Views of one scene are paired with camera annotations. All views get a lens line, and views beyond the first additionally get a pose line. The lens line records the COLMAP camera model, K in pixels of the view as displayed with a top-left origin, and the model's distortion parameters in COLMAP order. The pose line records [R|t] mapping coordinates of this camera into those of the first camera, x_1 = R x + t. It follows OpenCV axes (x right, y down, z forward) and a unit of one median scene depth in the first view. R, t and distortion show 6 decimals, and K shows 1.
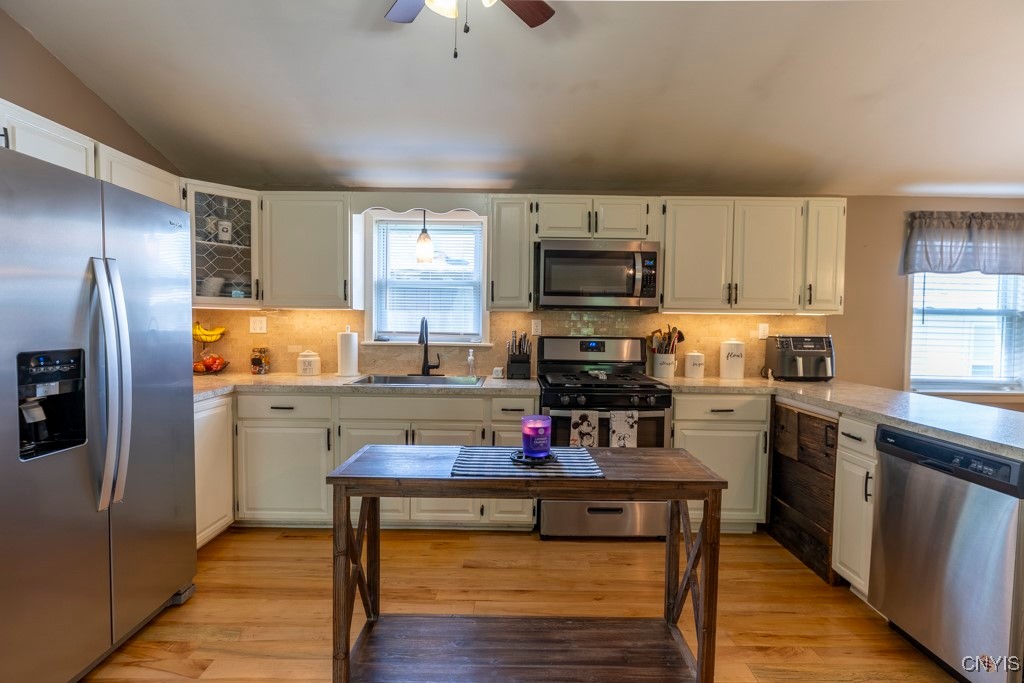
lens RADIAL K [[495.1, 0, 515.2], [0, 495.1, 342.1], [0, 0, 1]] dist [-0.015721, 0.006742]
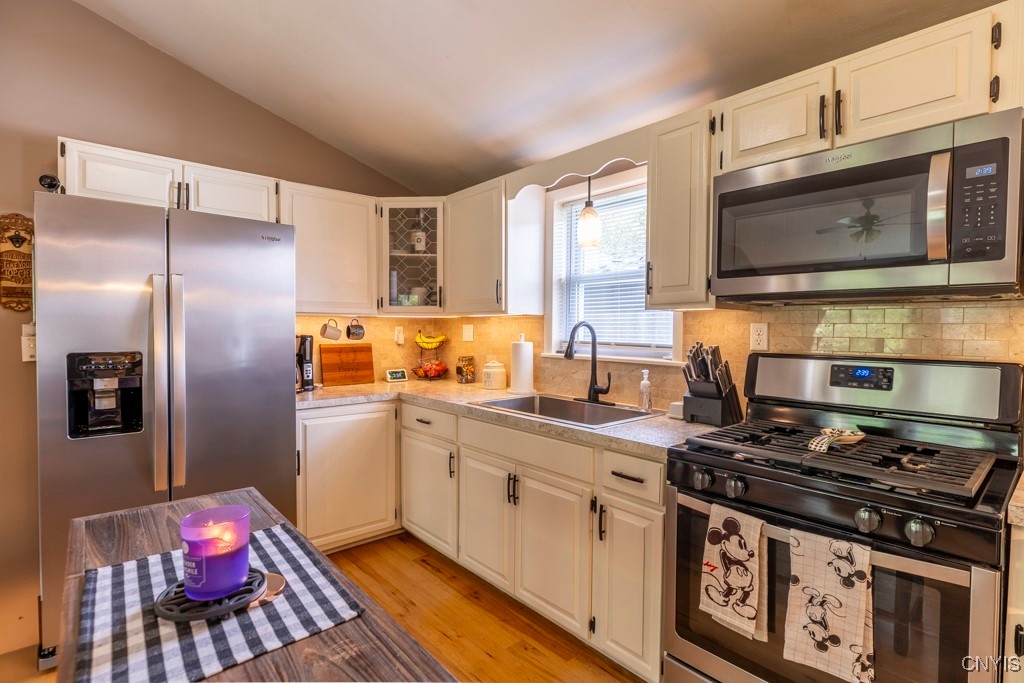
lens RADIAL K [[495.1, 0, 515.2], [0, 495.1, 342.1], [0, 0, 1]] dist [-0.015721, 0.006742]
pose [[0.657083, 0.012636, -0.753712, 0.314166], [-0.027425, 0.999598, -0.007150, -0.013317], [0.753319, 0.025369, 0.657166, 0.463712]]
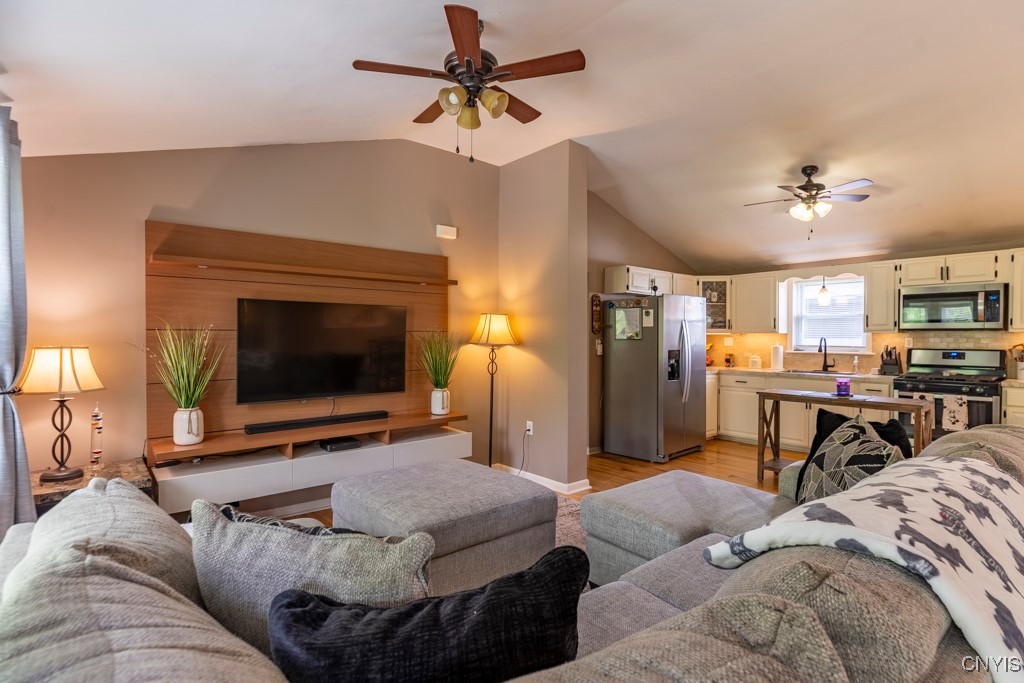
lens RADIAL K [[495.1, 0, 515.2], [0, 495.1, 342.1], [0, 0, 1]] dist [-0.015721, 0.006742]
pose [[0.648729, -0.003835, -0.761010, 0.445247], [-0.020773, 0.999525, -0.022745, 0.030357], [0.760736, 0.030564, 0.648342, -0.970534]]
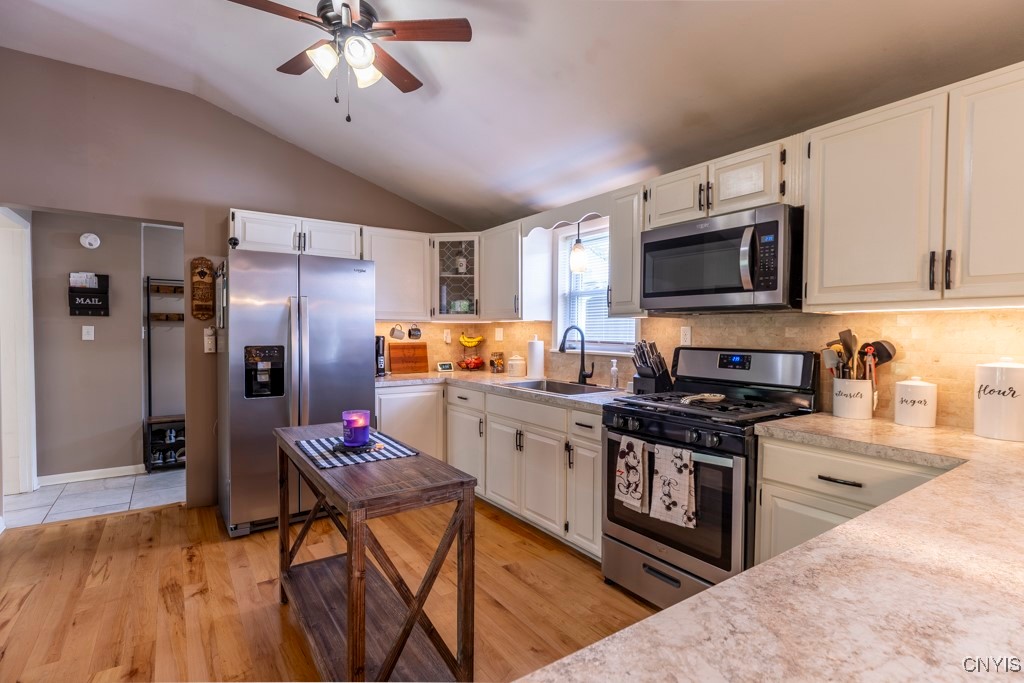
lens RADIAL K [[495.1, 0, 515.2], [0, 495.1, 342.1], [0, 0, 1]] dist [-0.015721, 0.006742]
pose [[0.569808, 0.008636, -0.821732, 0.610099], [-0.029420, 0.999518, -0.009896, -0.003794], [0.821251, 0.029814, 0.569788, 0.335125]]
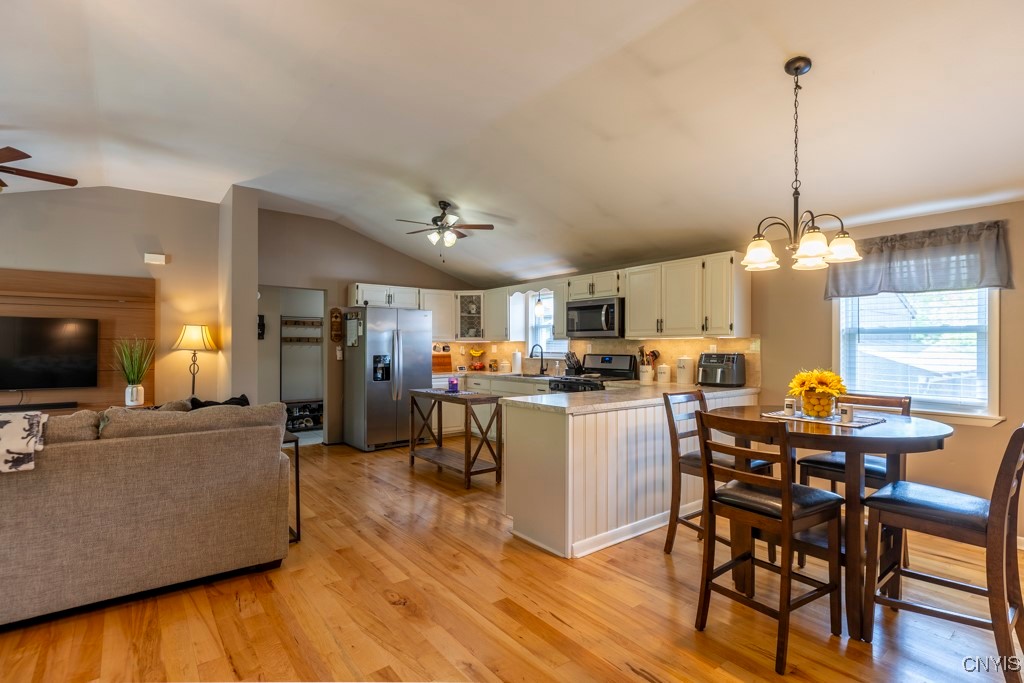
lens RADIAL K [[495.1, 0, 515.2], [0, 495.1, 342.1], [0, 0, 1]] dist [-0.015721, 0.006742]
pose [[0.617511, -0.019391, -0.786323, 1.362795], [-0.022168, 0.998870, -0.042041, 0.026632], [0.786250, 0.043392, 0.616383, -0.291137]]
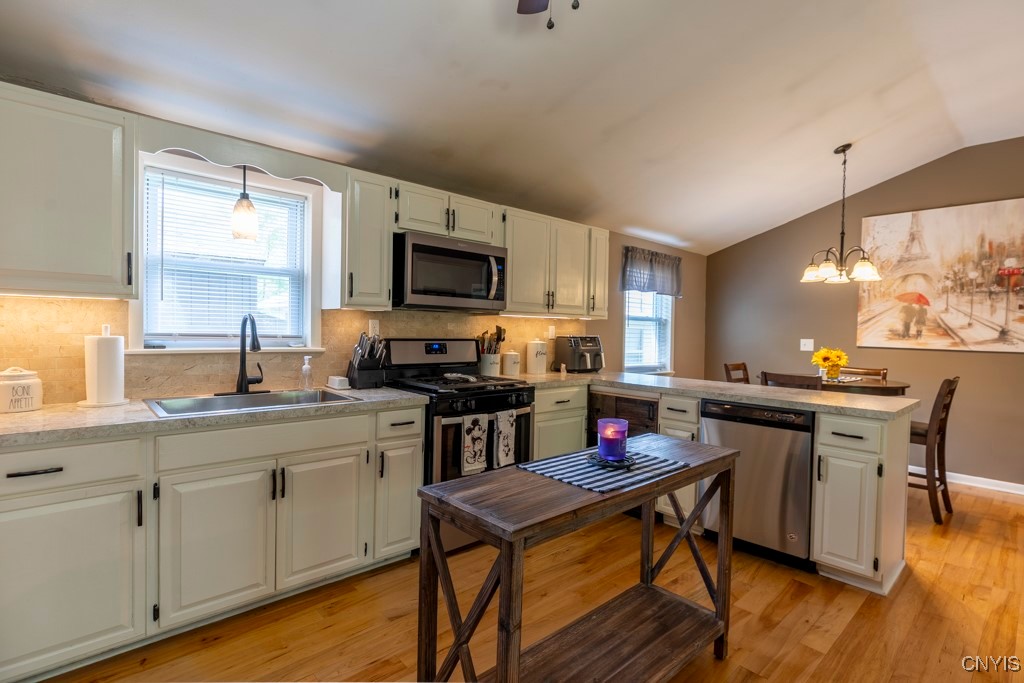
lens RADIAL K [[495.1, 0, 515.2], [0, 495.1, 342.1], [0, 0, 1]] dist [-0.015721, 0.006742]
pose [[0.735920, -0.015032, 0.676902, -0.404598], [0.013509, 0.999880, 0.007518, -0.009582], [-0.676934, 0.003611, 0.736035, 0.203041]]
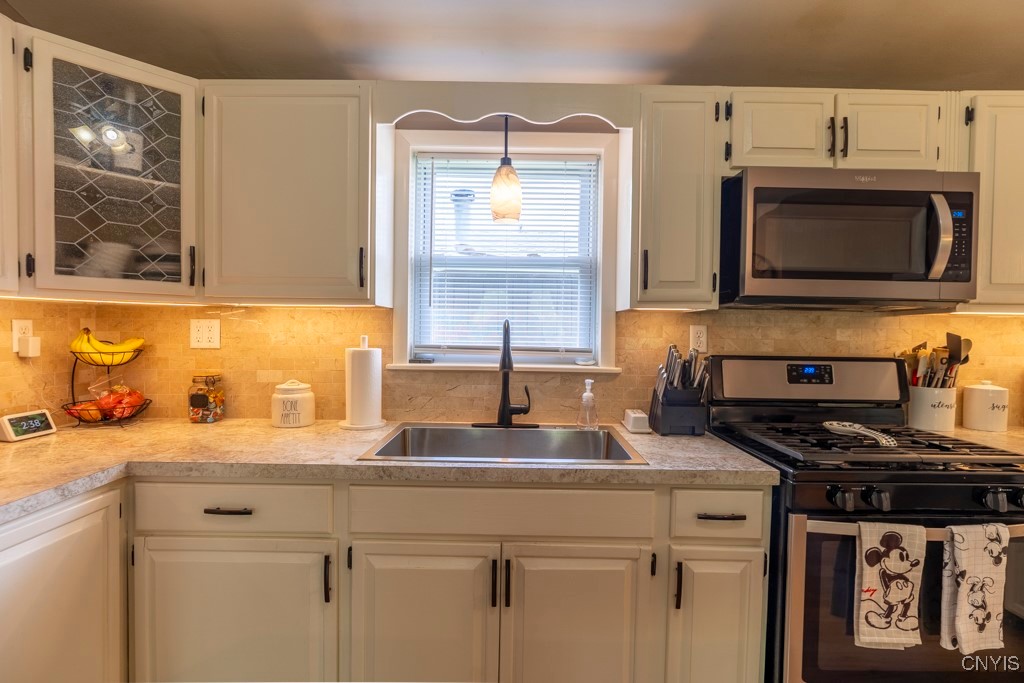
lens RADIAL K [[495.1, 0, 515.2], [0, 495.1, 342.1], [0, 0, 1]] dist [-0.015721, 0.006742]
pose [[0.999986, 0.001252, -0.005140, -0.178861], [-0.001335, 0.999868, -0.016184, -0.018561], [0.005119, 0.016191, 0.999856, 0.480728]]
